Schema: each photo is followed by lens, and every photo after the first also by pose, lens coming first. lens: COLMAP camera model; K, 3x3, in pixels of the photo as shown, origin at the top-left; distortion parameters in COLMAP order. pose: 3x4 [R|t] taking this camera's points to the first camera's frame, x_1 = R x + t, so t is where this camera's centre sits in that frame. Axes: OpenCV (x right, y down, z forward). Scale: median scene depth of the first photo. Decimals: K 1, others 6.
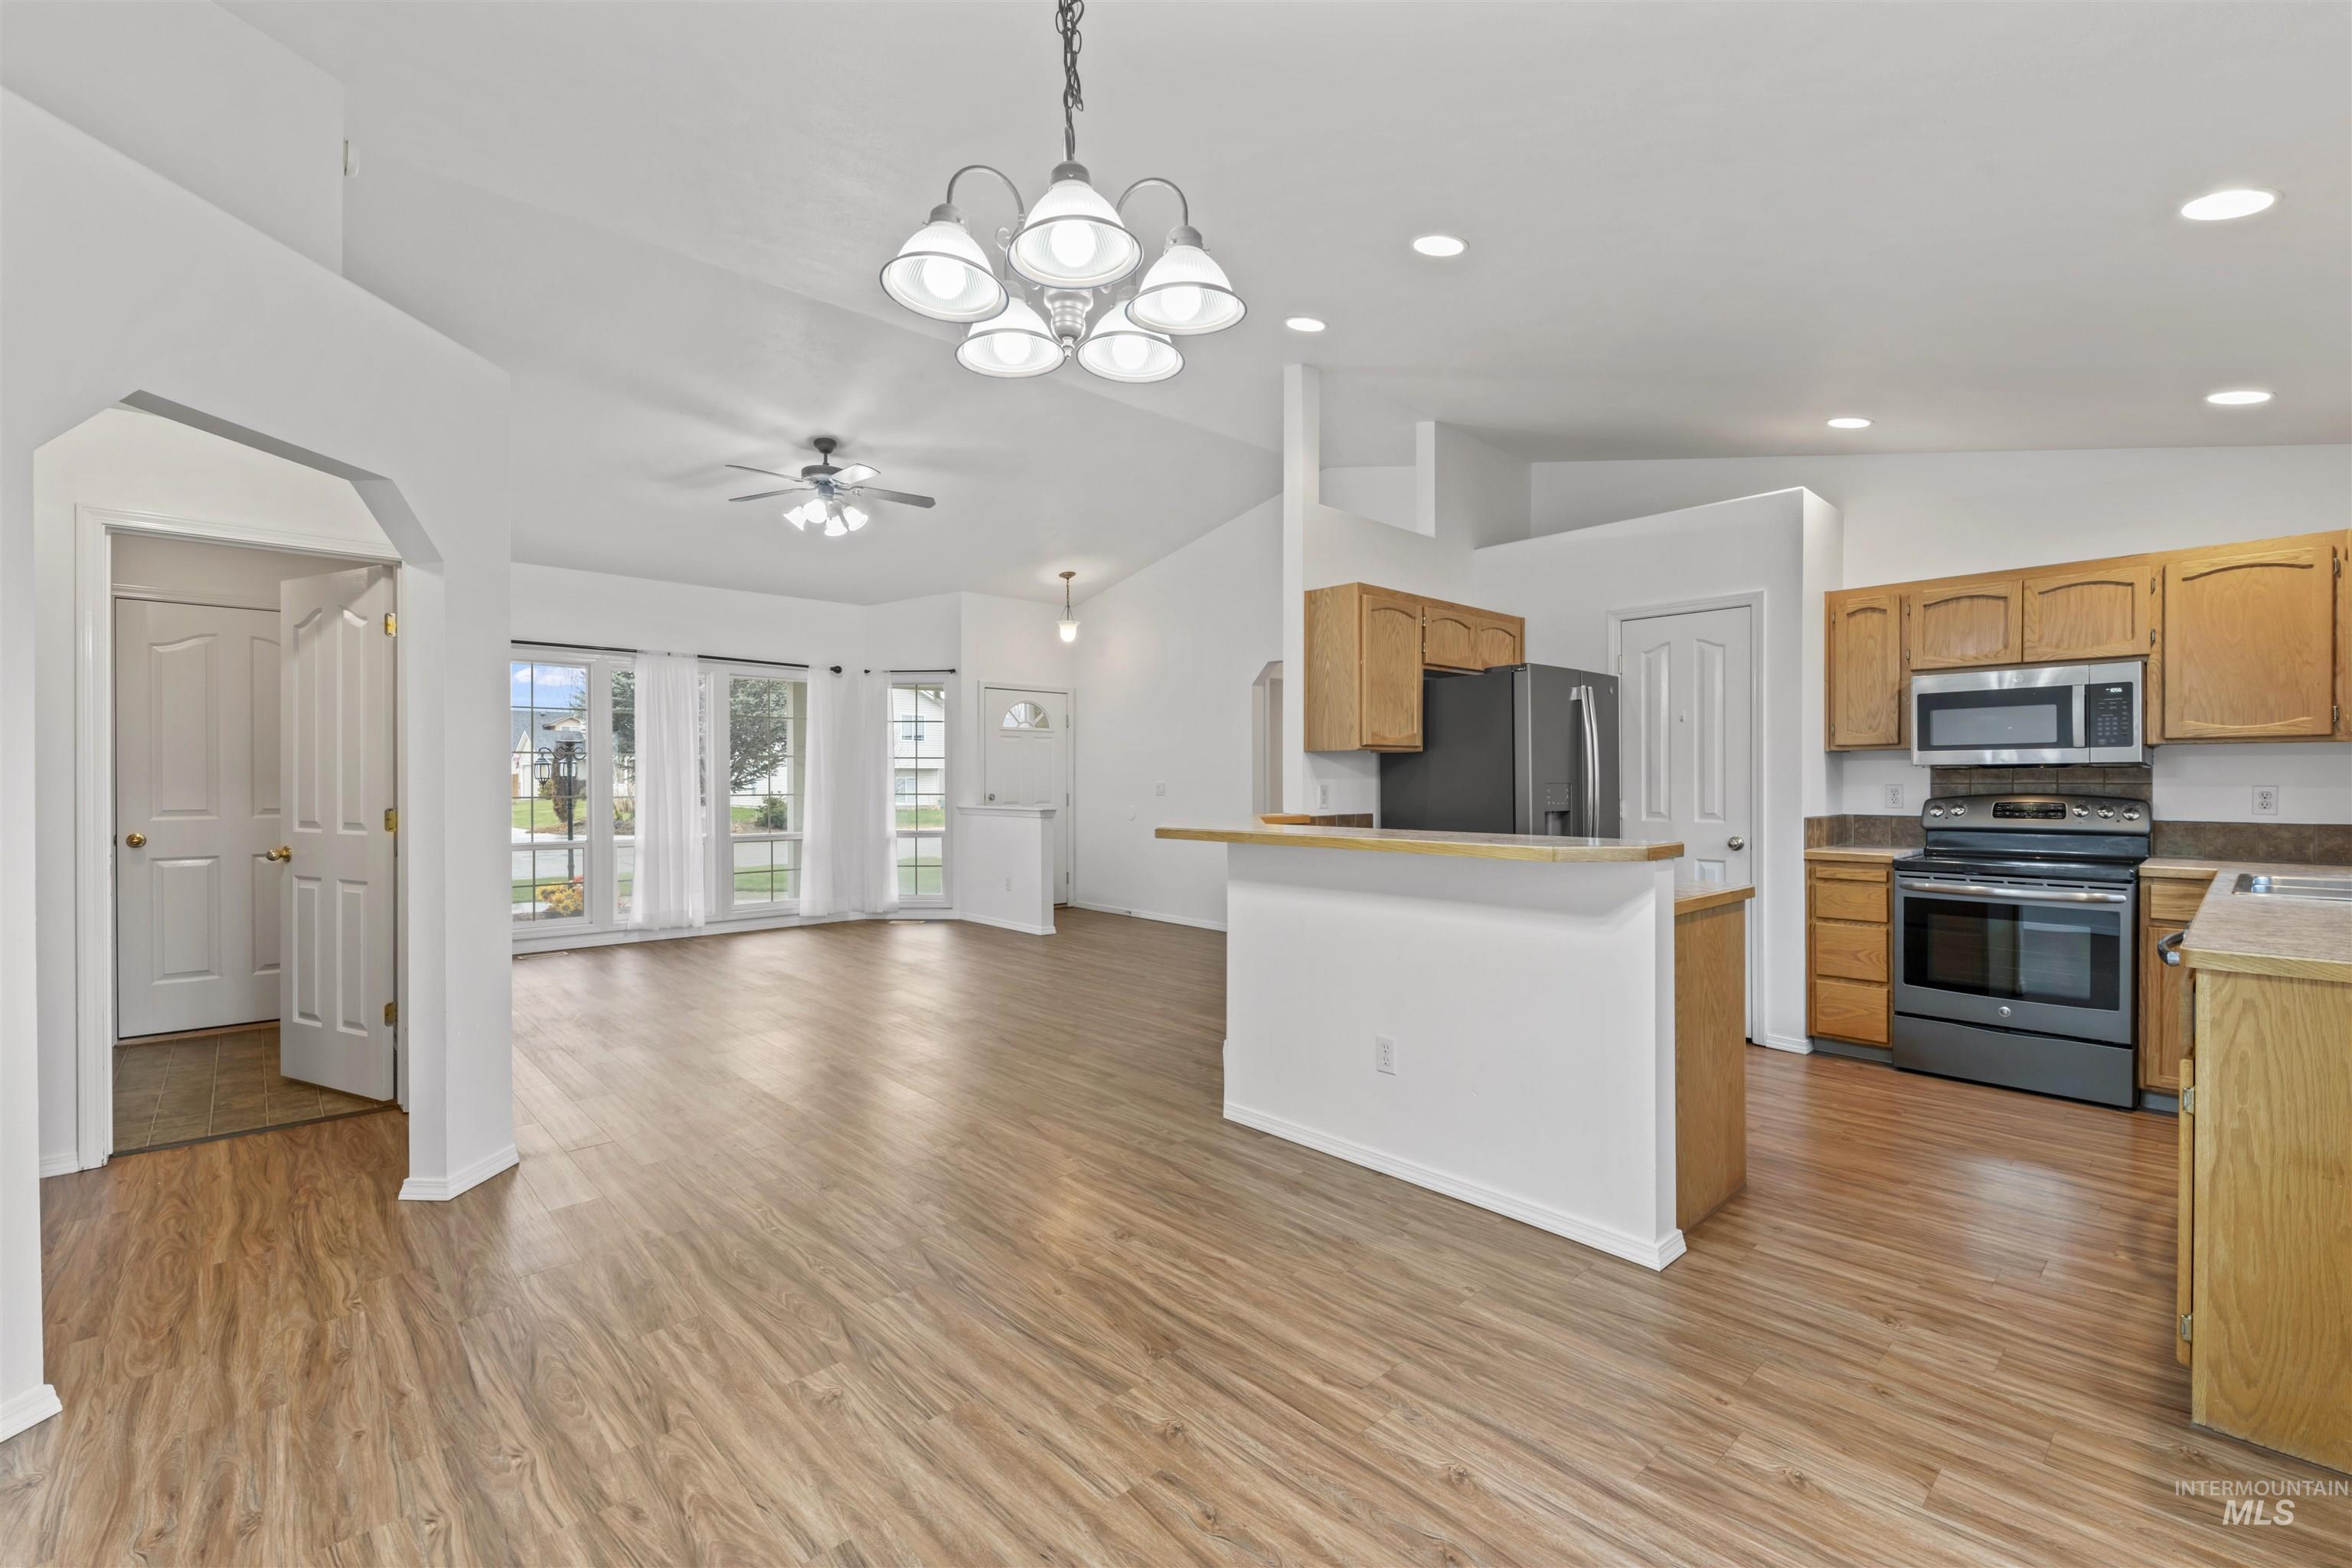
lens RADIAL K [[995.6, 0, 1176.0], [0, 995.6, 784.0], [0, 0, 1]] dist [0.002058, -0.005820]
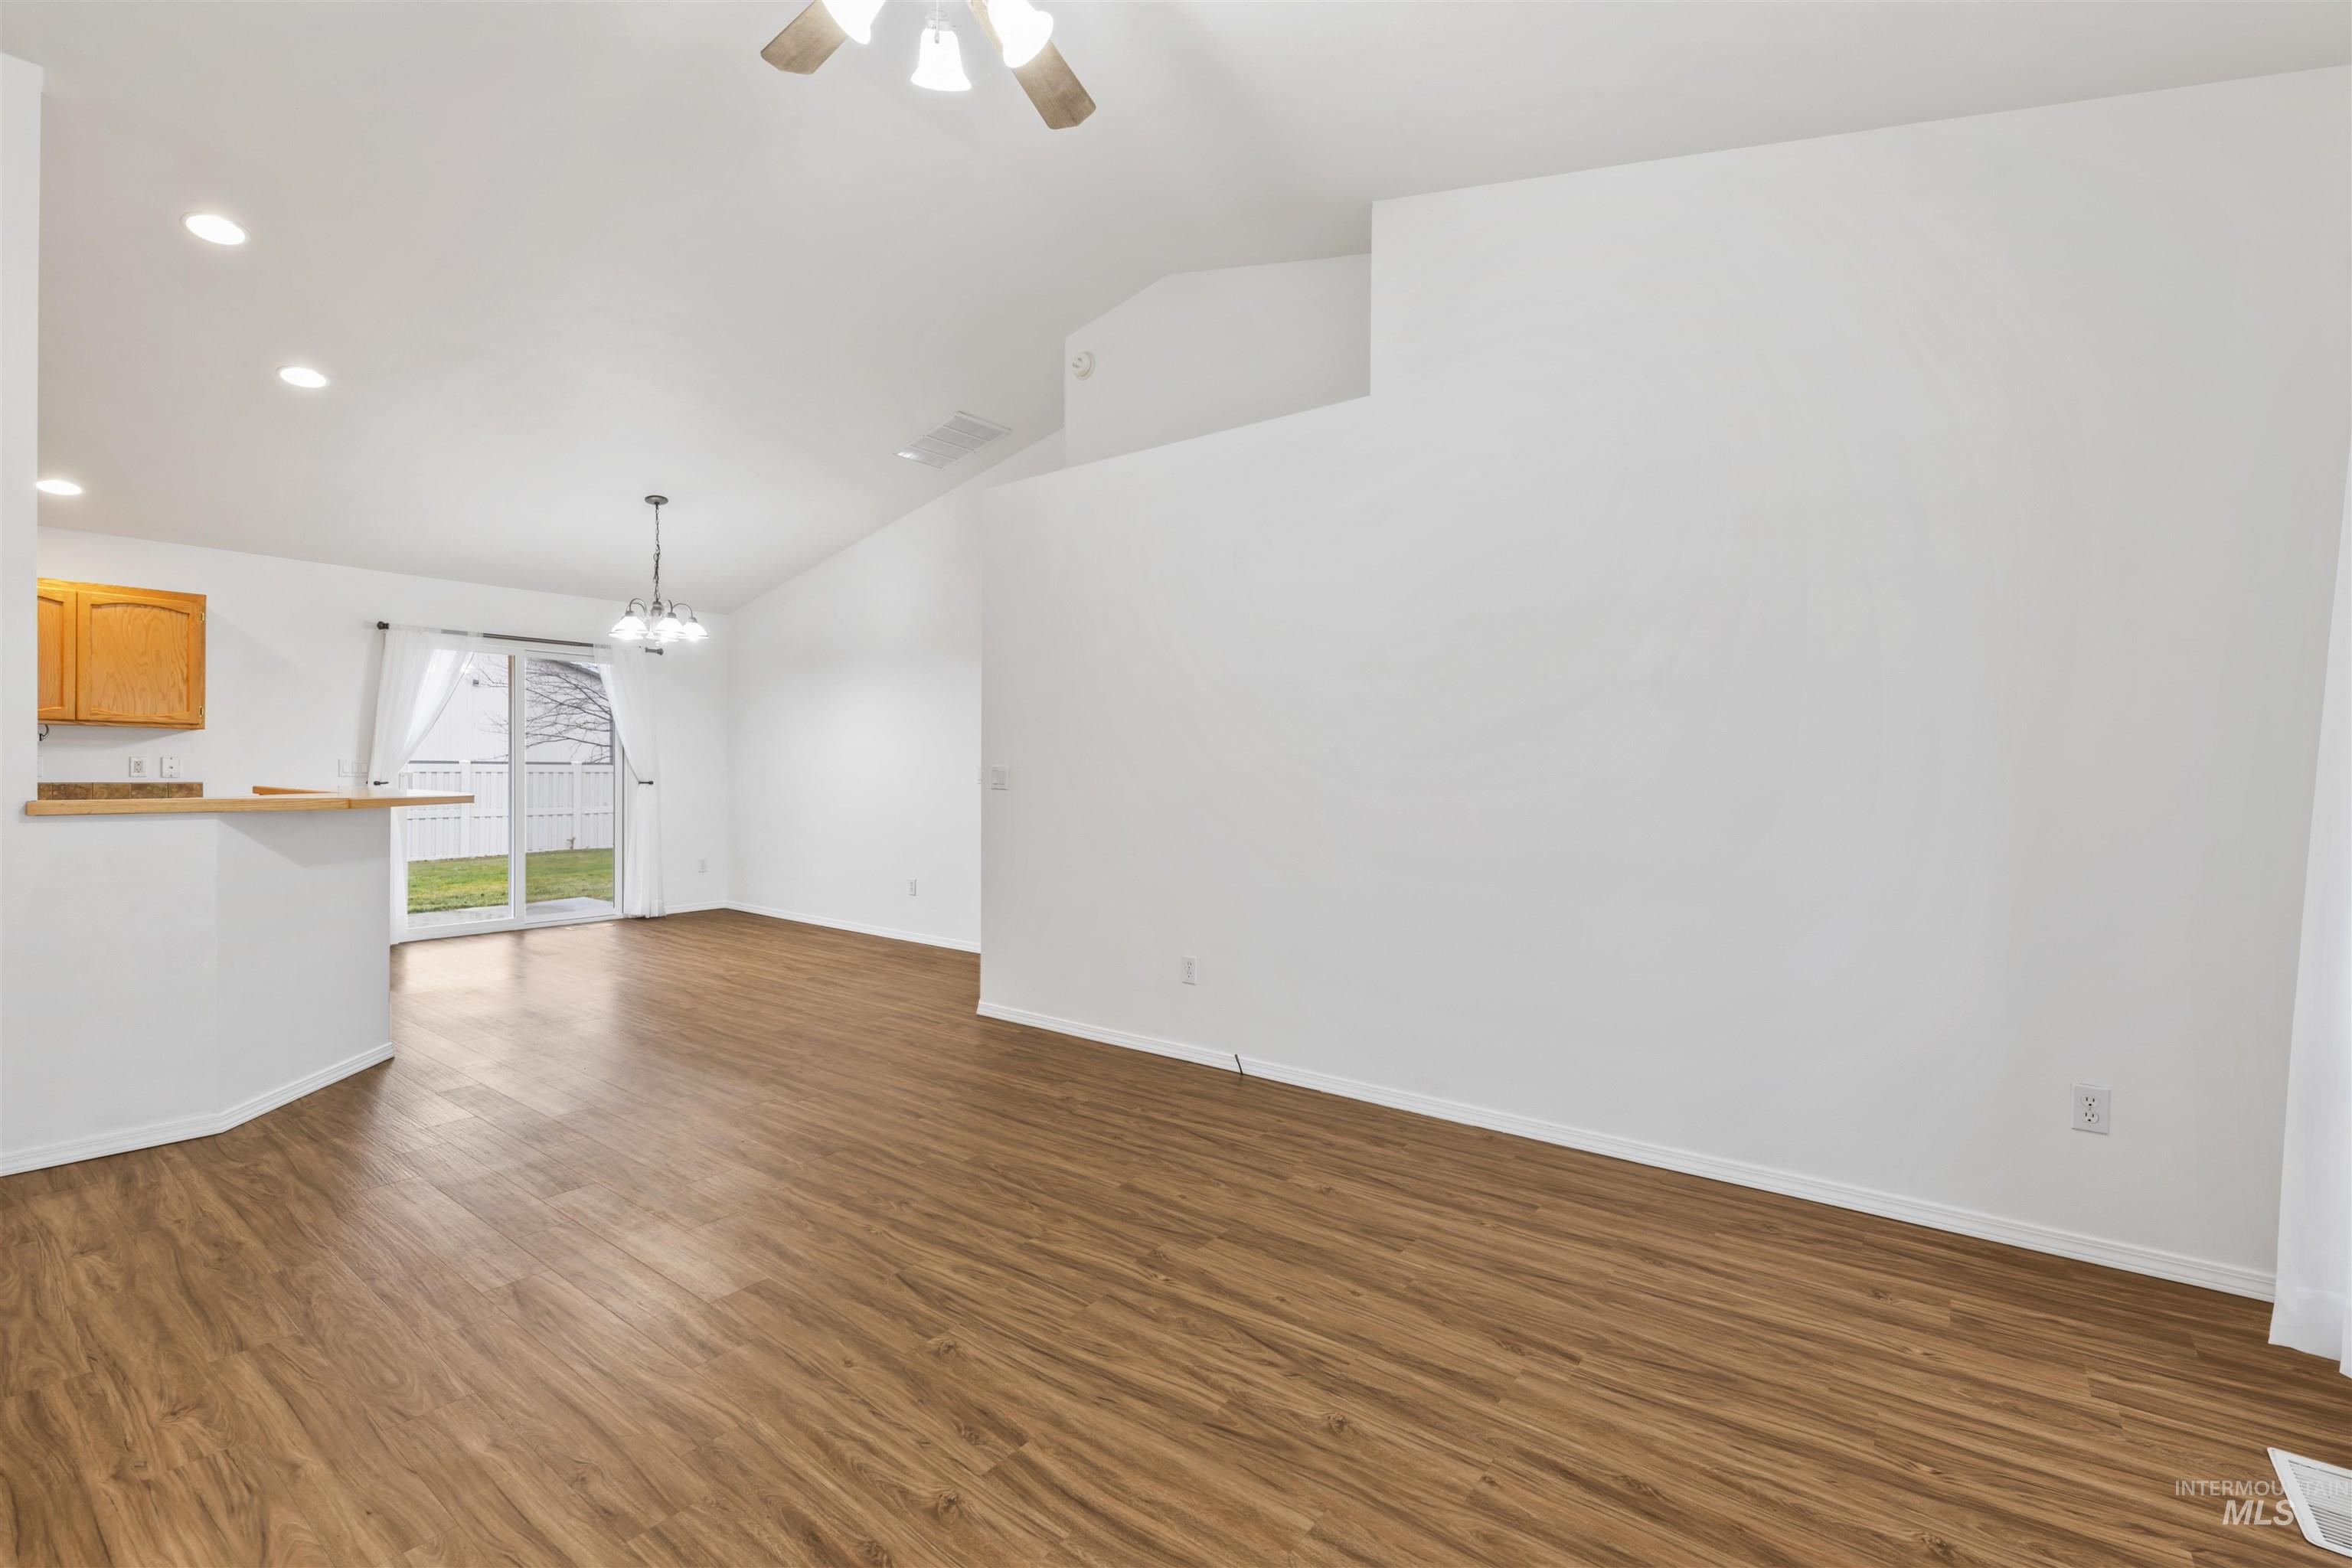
lens RADIAL K [[1014.9, 0, 1192.5], [0, 1014.9, 788.6], [0, 0, 1]] dist [0.012623, -0.009335]
pose [[-0.983104, -0.011185, -0.182707, -0.558582], [-0.015474, 0.999637, 0.022068, -0.004324], [0.182393, 0.024522, -0.982920, 2.052236]]
